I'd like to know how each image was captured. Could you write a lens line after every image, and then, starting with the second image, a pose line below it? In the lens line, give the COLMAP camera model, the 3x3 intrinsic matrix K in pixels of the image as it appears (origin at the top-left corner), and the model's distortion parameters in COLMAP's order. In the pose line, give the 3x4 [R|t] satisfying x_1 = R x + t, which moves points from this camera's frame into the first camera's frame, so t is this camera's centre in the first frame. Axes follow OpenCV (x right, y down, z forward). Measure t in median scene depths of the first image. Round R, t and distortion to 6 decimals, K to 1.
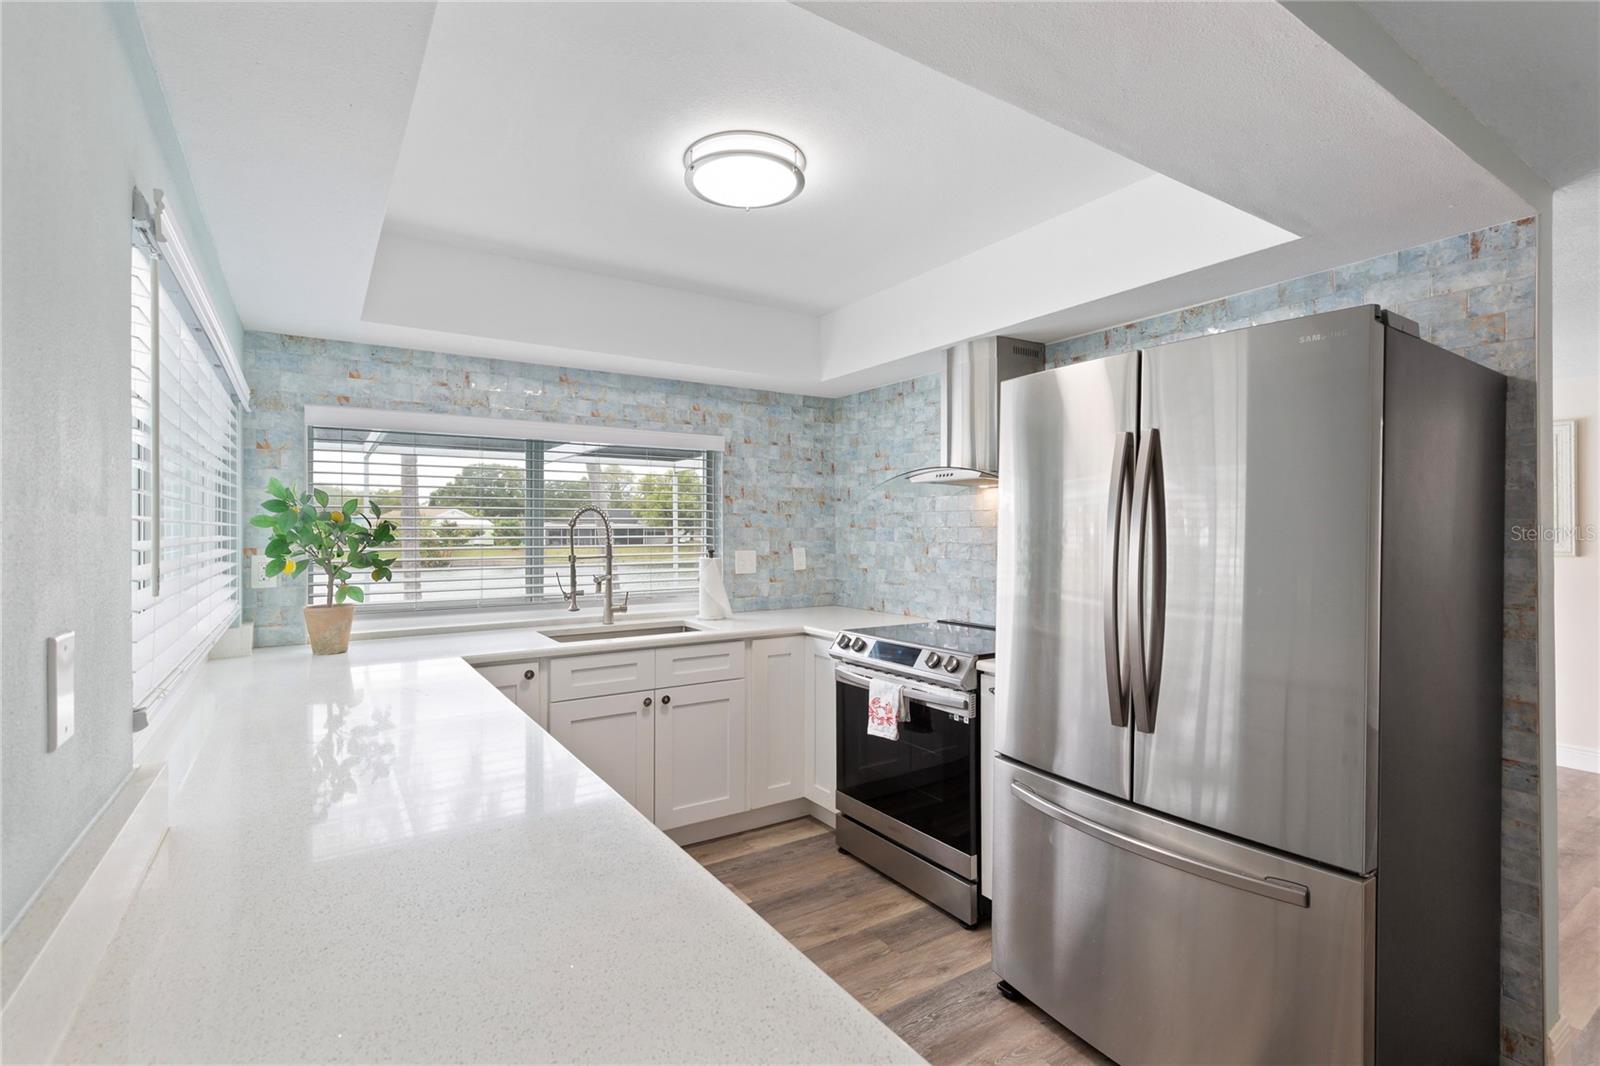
lens RADIAL K [[734.4, 0, 803.1], [0, 734.4, 534.9], [0, 0, 1]] dist [0.006097, -0.002185]
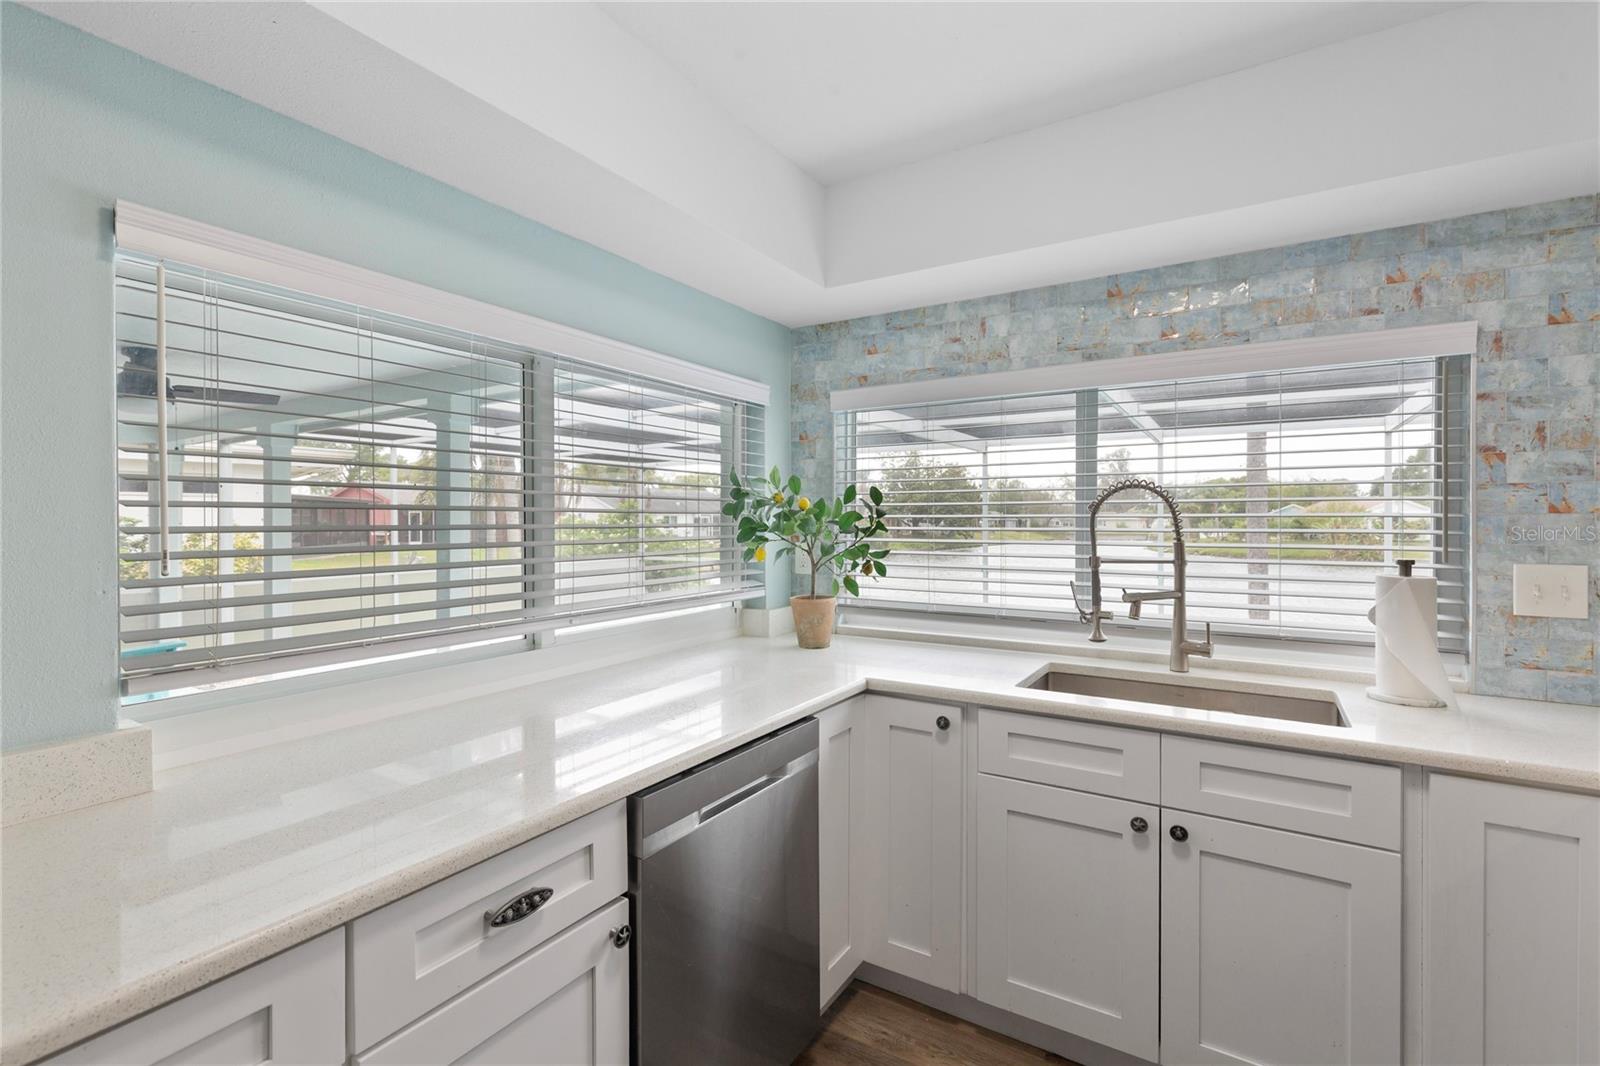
lens RADIAL K [[734.4, 0, 793.6], [0, 734.4, 521.8], [0, 0, 1]] dist [0.006097, -0.002185]
pose [[0.398513, 0.008627, -0.917122, 0.176216], [-0.005144, 0.999961, 0.007171, -0.006897], [0.917148, 0.001860, 0.398542, 0.469508]]
